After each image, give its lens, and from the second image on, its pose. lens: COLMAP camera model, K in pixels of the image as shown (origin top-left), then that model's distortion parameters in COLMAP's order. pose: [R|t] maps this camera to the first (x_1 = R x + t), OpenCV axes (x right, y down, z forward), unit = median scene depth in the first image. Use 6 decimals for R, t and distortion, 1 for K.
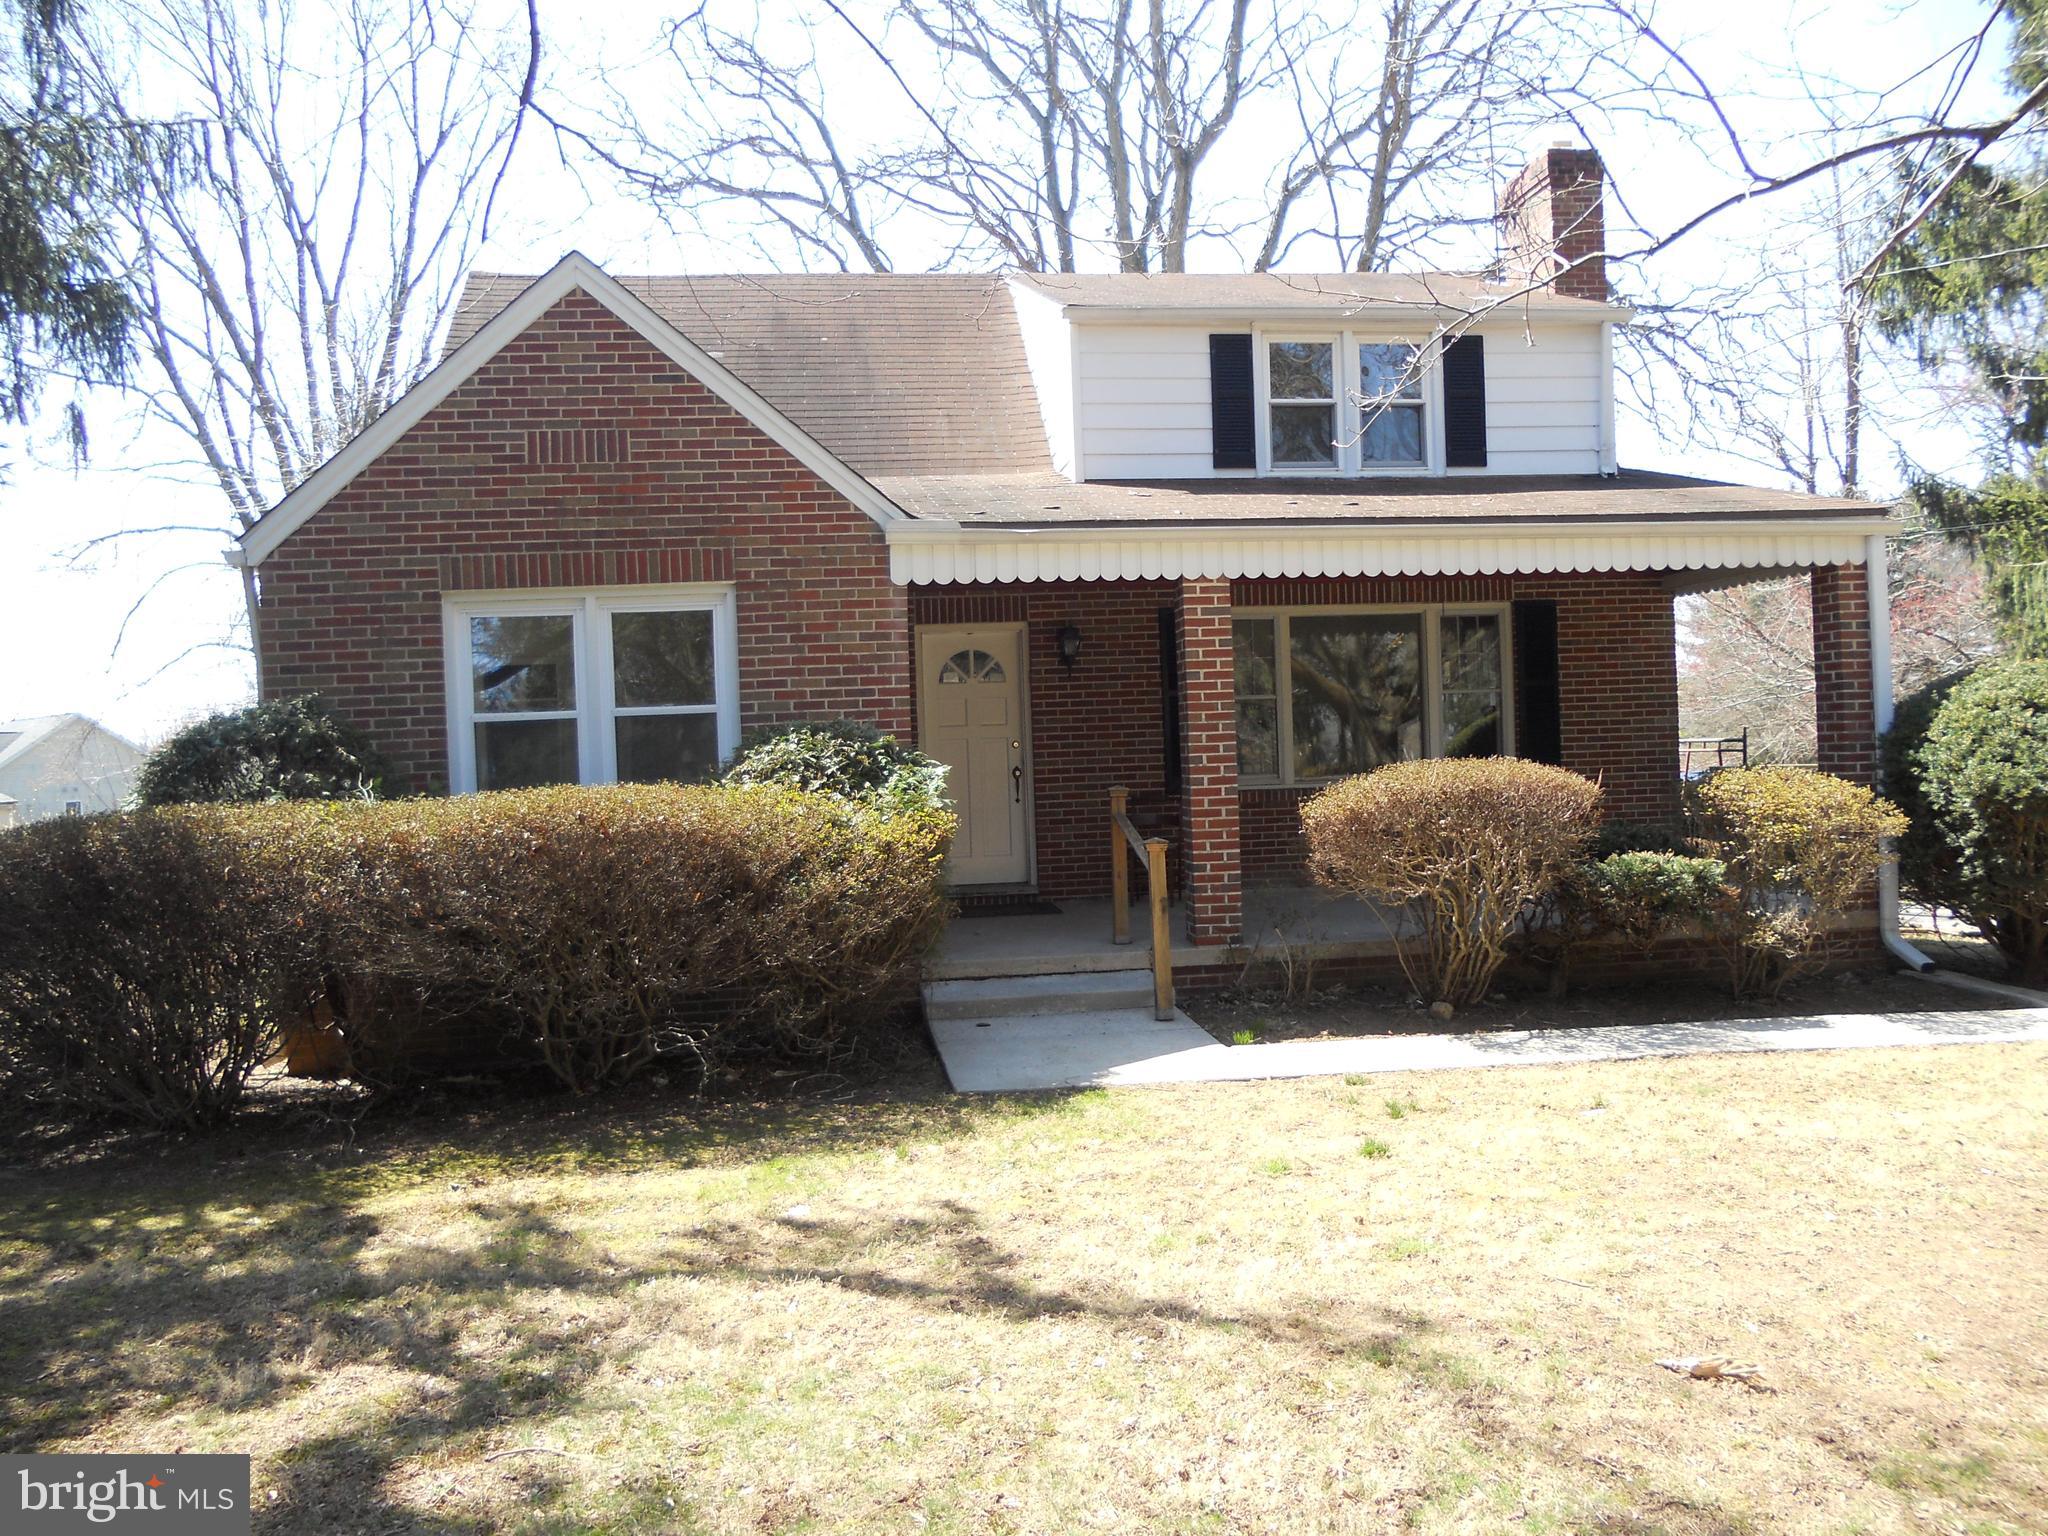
lens RADIAL K [[1588.9, 0, 1024.0], [0, 1588.9, 768.0], [0, 0, 1]] dist [-0.010576, -0.002444]
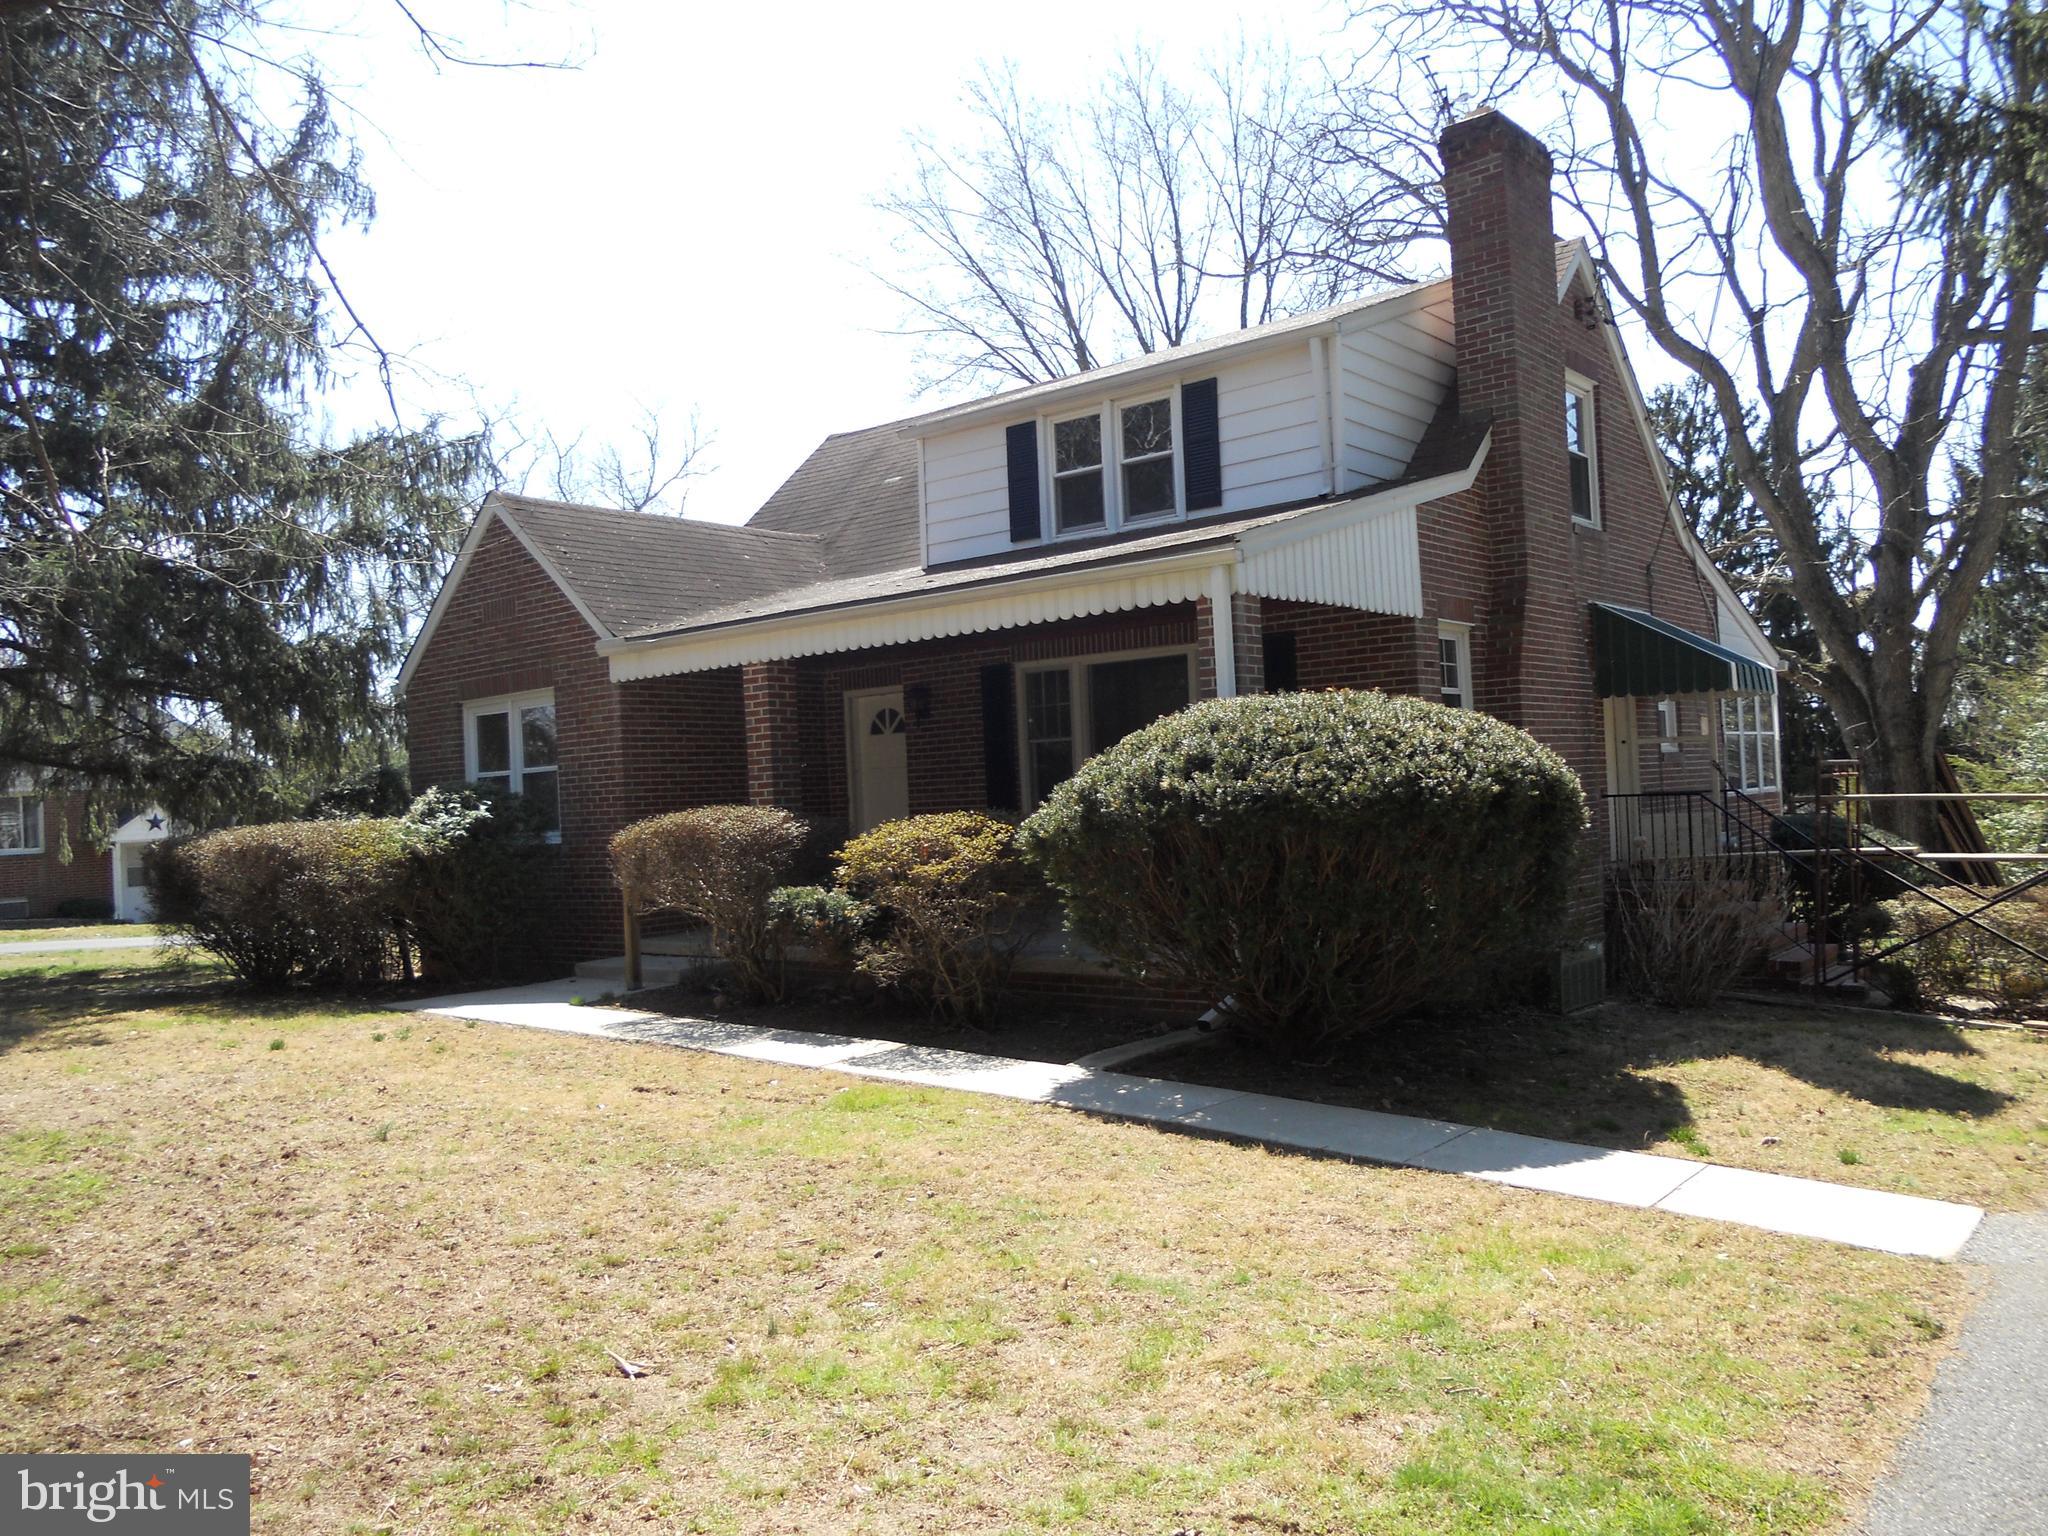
lens RADIAL K [[1598.7, 0, 1024.0], [0, 1598.7, 768.0], [0, 0, 1]] dist [0.005185, 0.000485]
pose [[0.697504, -0.017895, -0.716357, 0.952331], [0.016889, 0.999821, -0.008531, -0.015155], [0.716382, -0.006148, 0.697681, 0.195030]]
